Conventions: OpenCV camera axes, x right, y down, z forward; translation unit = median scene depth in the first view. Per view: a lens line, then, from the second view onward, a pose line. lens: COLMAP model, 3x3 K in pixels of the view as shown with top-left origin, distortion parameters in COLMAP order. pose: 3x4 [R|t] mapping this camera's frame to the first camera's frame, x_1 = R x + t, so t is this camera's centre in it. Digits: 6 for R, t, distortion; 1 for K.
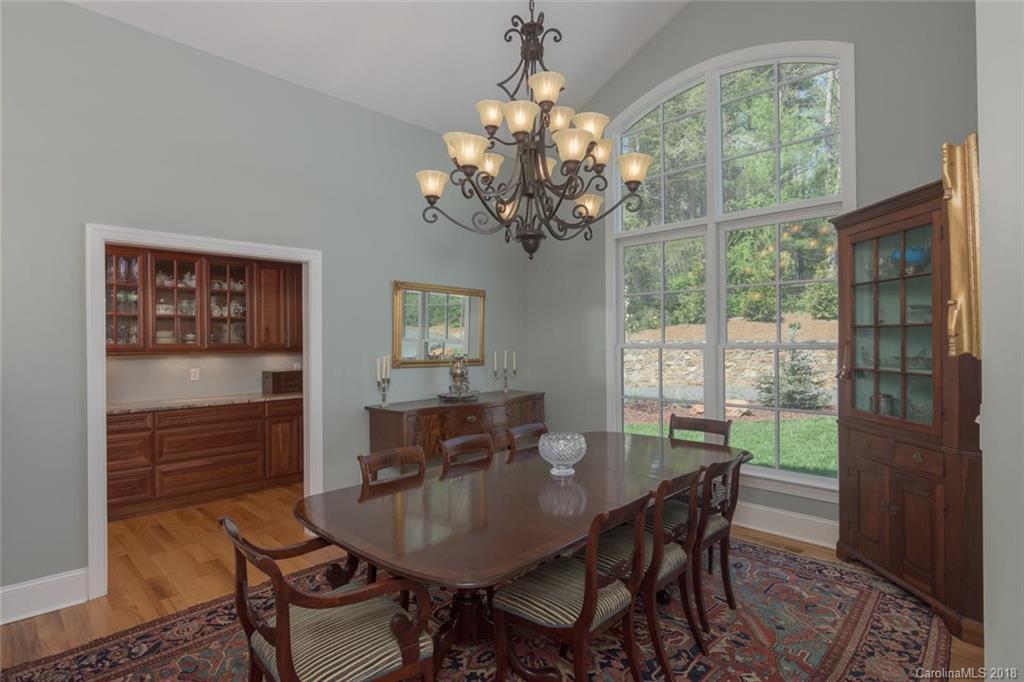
lens RADIAL K [[488.5, 0, 504.6], [0, 488.5, 336.9], [0, 0, 1]] dist [0.000181, 0.000405]
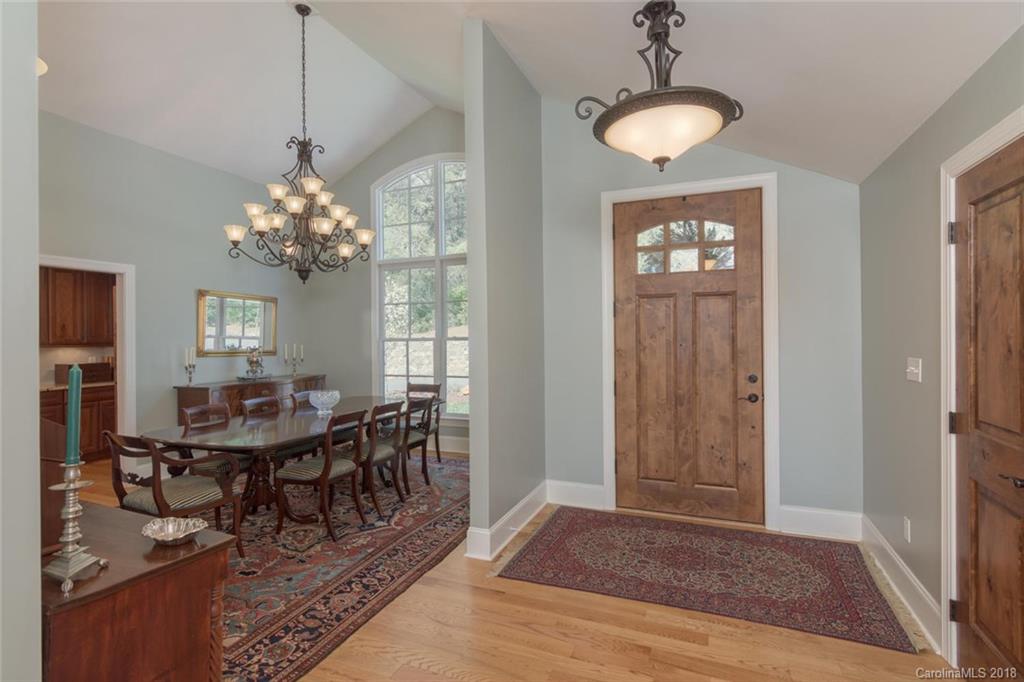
lens RADIAL K [[488.5, 0, 504.6], [0, 488.5, 336.9], [0, 0, 1]] dist [0.000181, 0.000405]
pose [[0.928549, -0.001064, 0.371208, 0.060850], [0.001824, 0.999997, -0.001695, 0.019814], [-0.371205, 0.002251, 0.928548, -0.670873]]
